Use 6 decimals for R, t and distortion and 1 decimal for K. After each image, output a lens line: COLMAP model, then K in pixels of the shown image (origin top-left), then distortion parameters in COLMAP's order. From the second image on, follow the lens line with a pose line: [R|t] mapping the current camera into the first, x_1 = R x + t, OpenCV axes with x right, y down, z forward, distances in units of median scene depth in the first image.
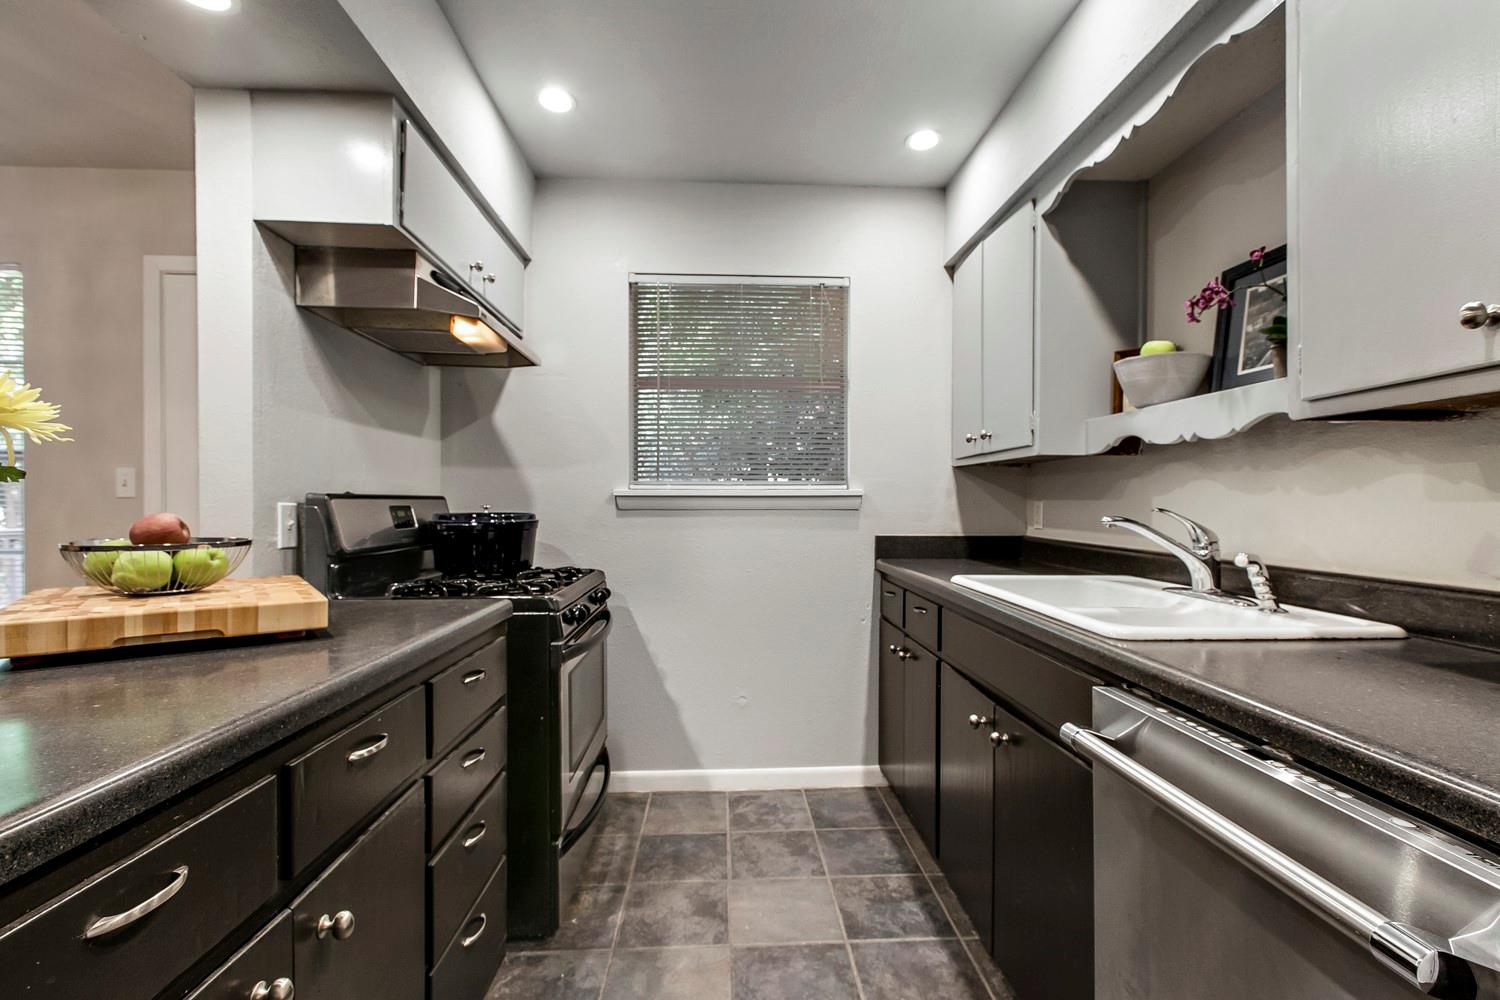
lens RADIAL K [[670.6, 0, 756.2], [0, 670.6, 505.8], [0, 0, 1]] dist [0.003707, -0.001253]
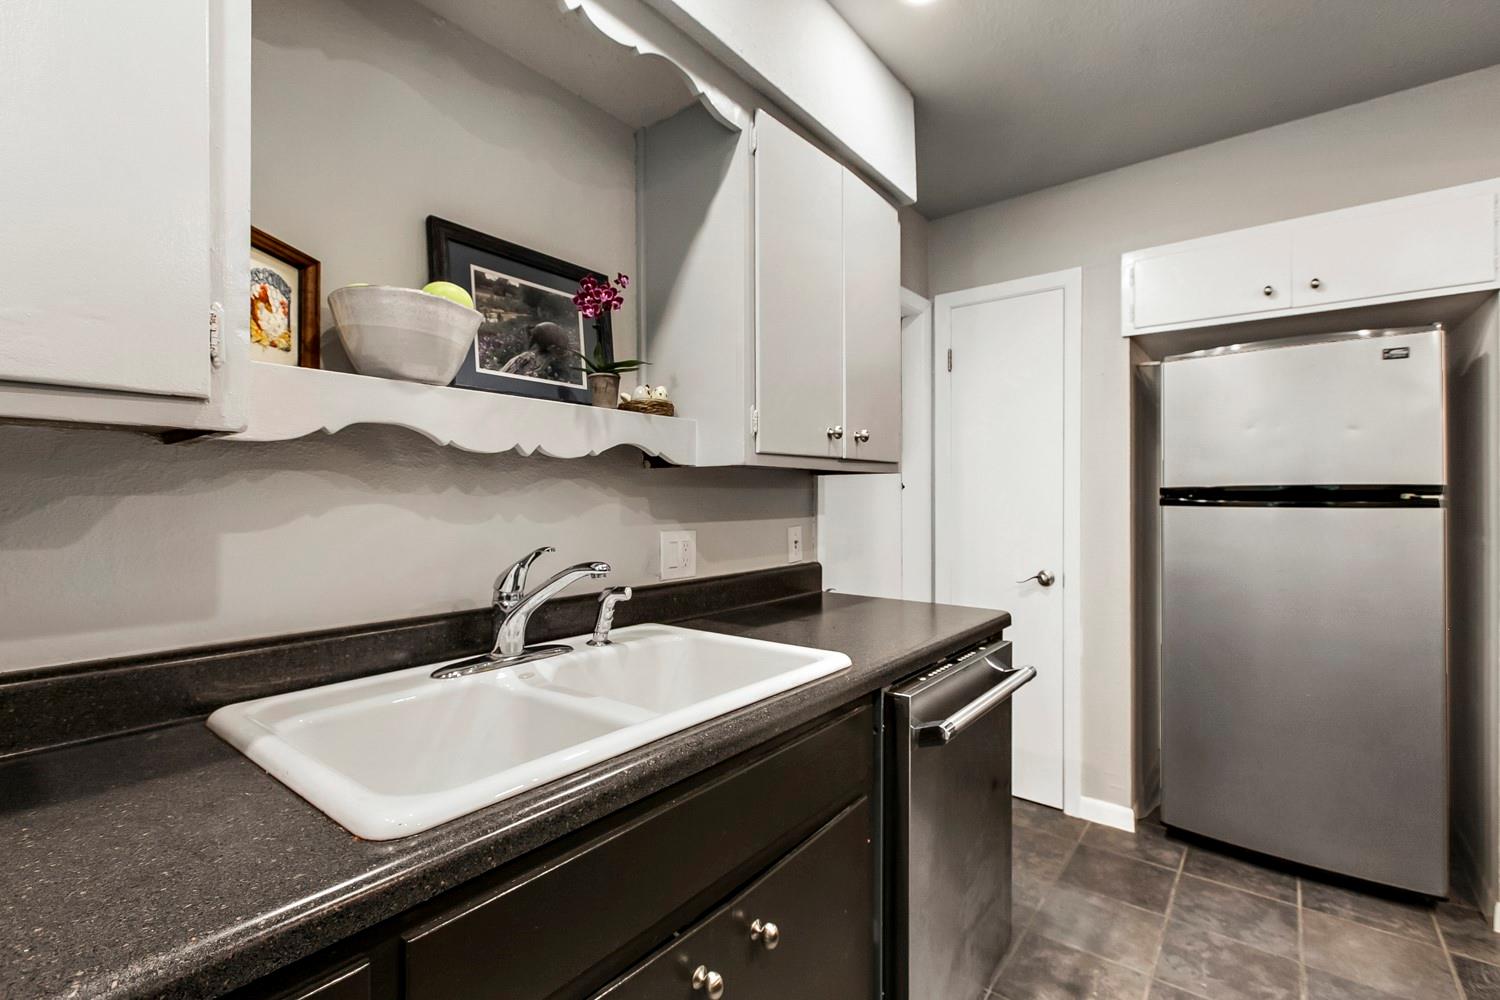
lens RADIAL K [[670.6, 0, 754.4], [0, 670.6, 496.5], [0, 0, 1]] dist [0.003707, -0.001253]
pose [[-0.748993, 0.003489, 0.662569, -0.032850], [0.005579, 0.999984, 0.001040, -0.037859], [-0.662554, 0.004475, -0.749000, 1.073240]]
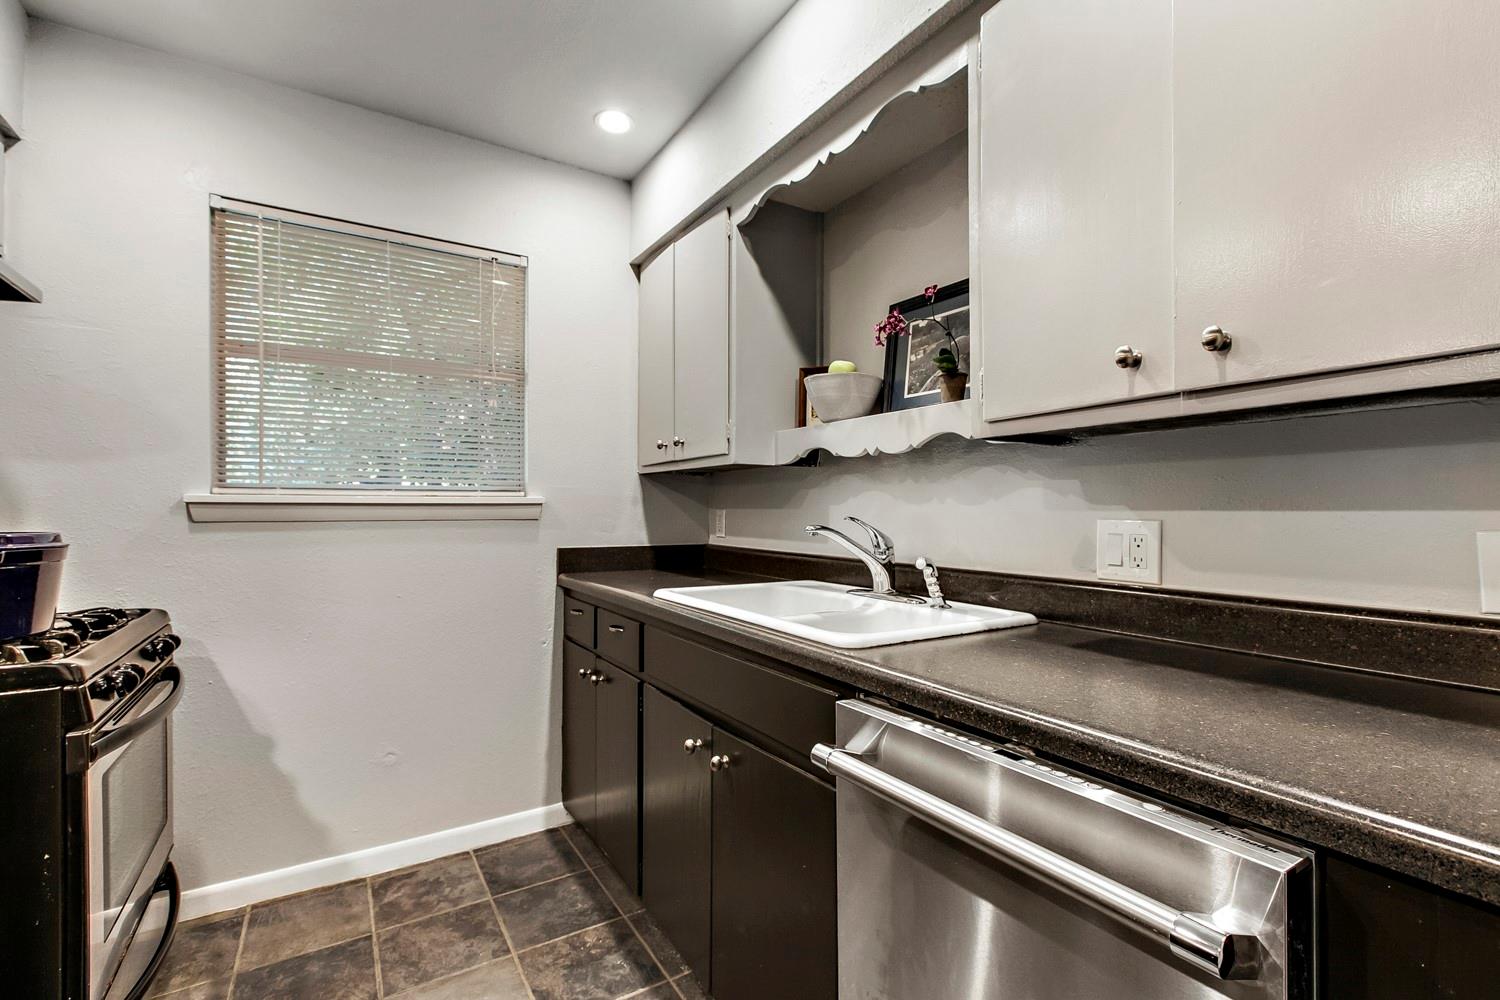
lens RADIAL K [[670.6, 0, 755.5], [0, 670.6, 510.8], [0, 0, 1]] dist [0.003707, -0.001253]
pose [[0.873709, -0.001125, 0.486448, -0.038507], [0.003512, 0.999986, -0.003996, -0.001778], [-0.486437, 0.005199, 0.873700, 0.108830]]
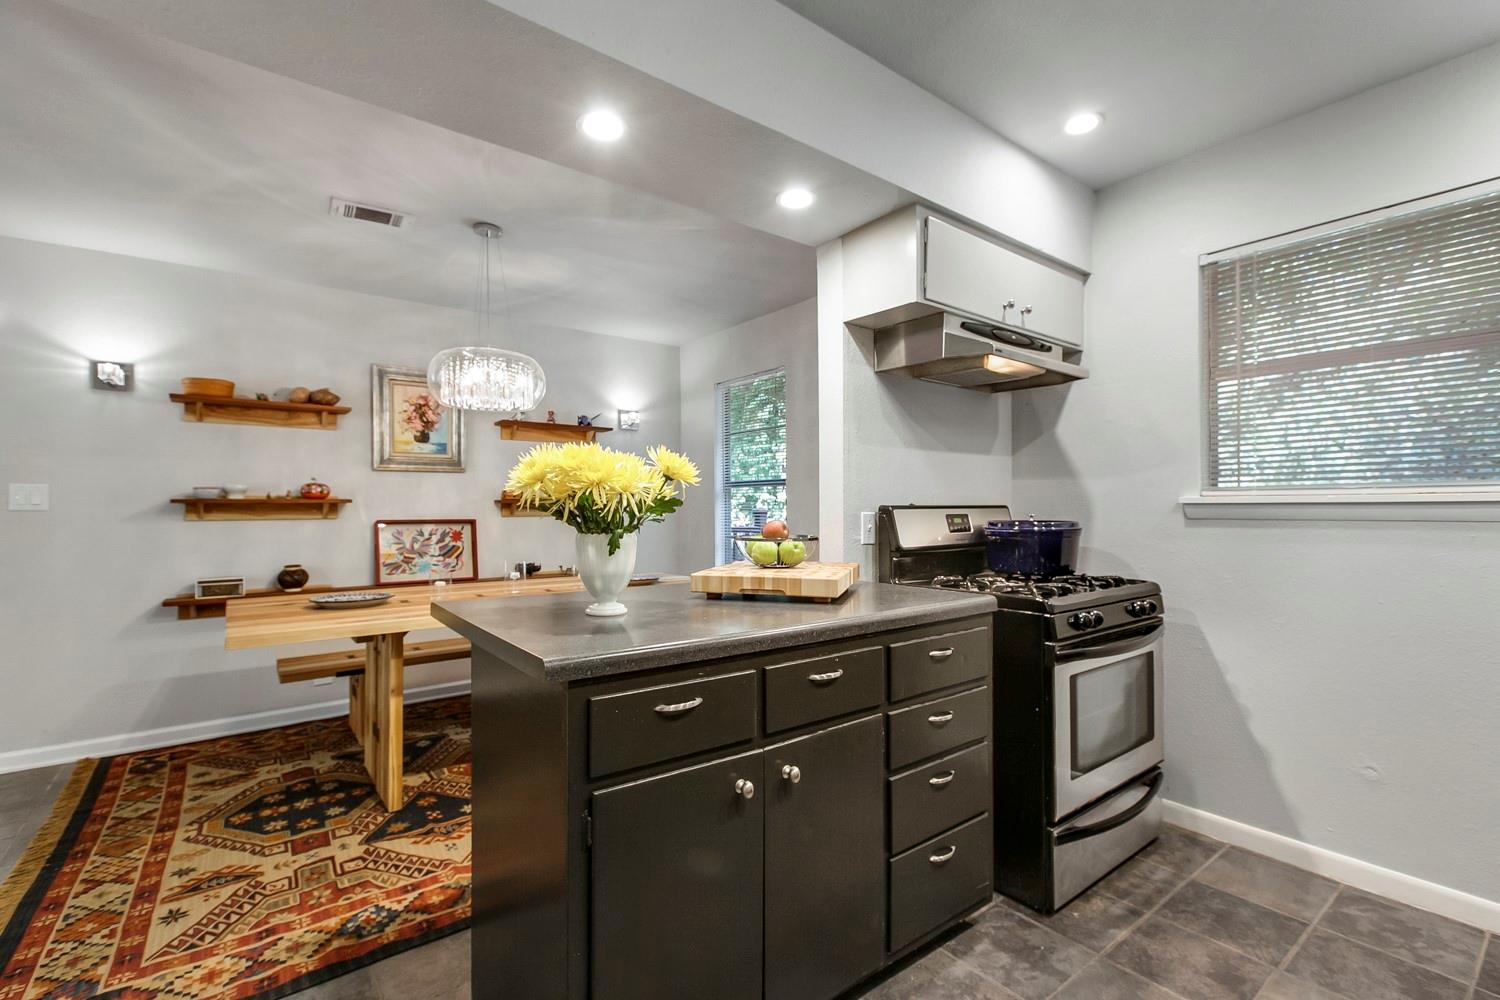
lens RADIAL K [[670.6, 0, 752.9], [0, 670.6, 504.2], [0, 0, 1]] dist [0.003707, -0.001253]
pose [[0.568525, -0.005941, -0.822644, 0.274817], [0.000169, 0.999975, -0.007104, -0.009962], [0.822666, 0.003900, 0.568512, -0.006360]]
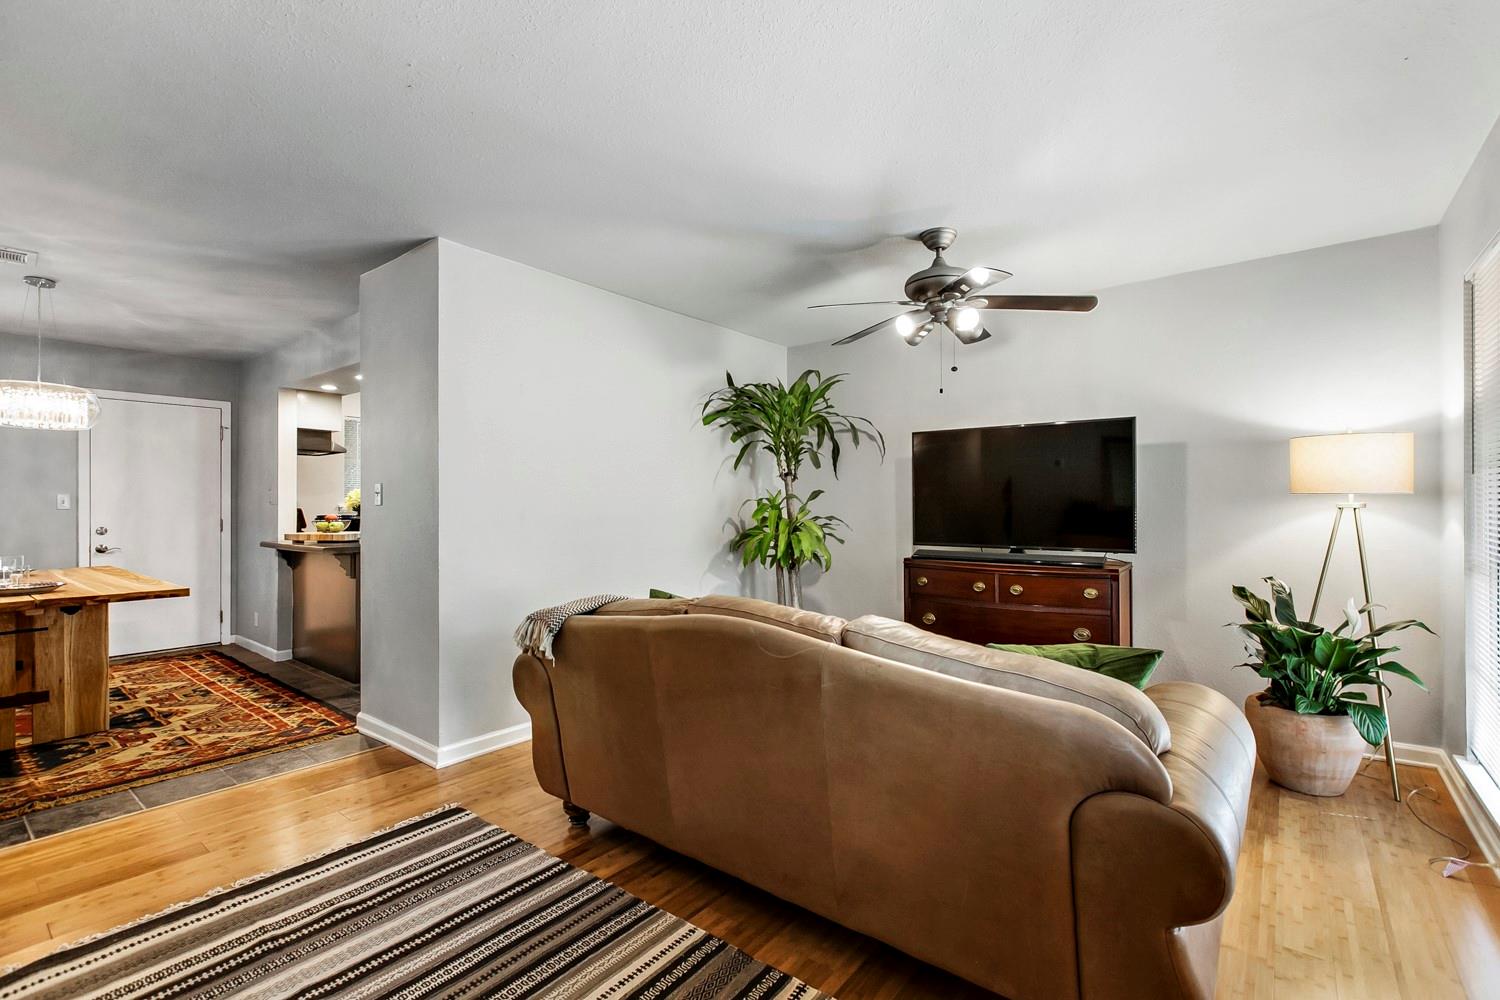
lens RADIAL K [[670.6, 0, 751.9], [0, 670.6, 500.7], [0, 0, 1]] dist [0.003707, -0.001253]
pose [[0.666082, 0.002195, 0.745875, -1.336068], [0.005544, 0.999953, -0.007894, -0.013158], [-0.745858, 0.009393, 0.666039, -2.254122]]
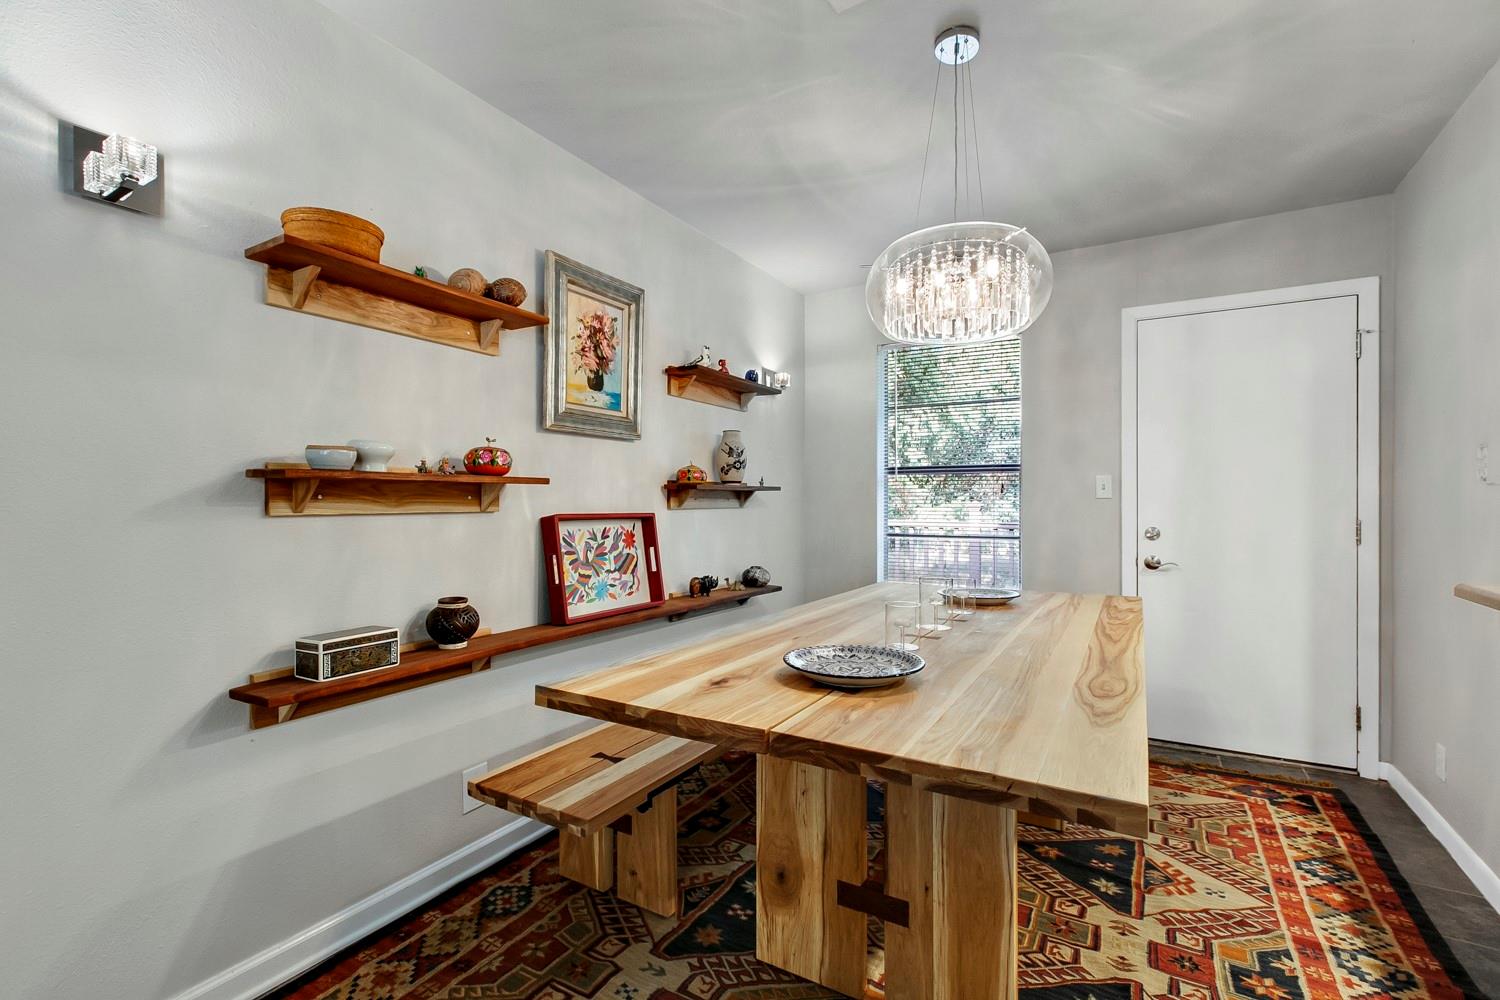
lens RADIAL K [[670.6, 0, 750.1], [0, 670.6, 500.7], [0, 0, 1]] dist [0.003707, -0.001253]
pose [[0.834504, 0.001108, -0.551001, -0.997745], [-0.004383, 0.999980, -0.004627, 0.002012], [0.550984, 0.006276, 0.834492, -0.558122]]
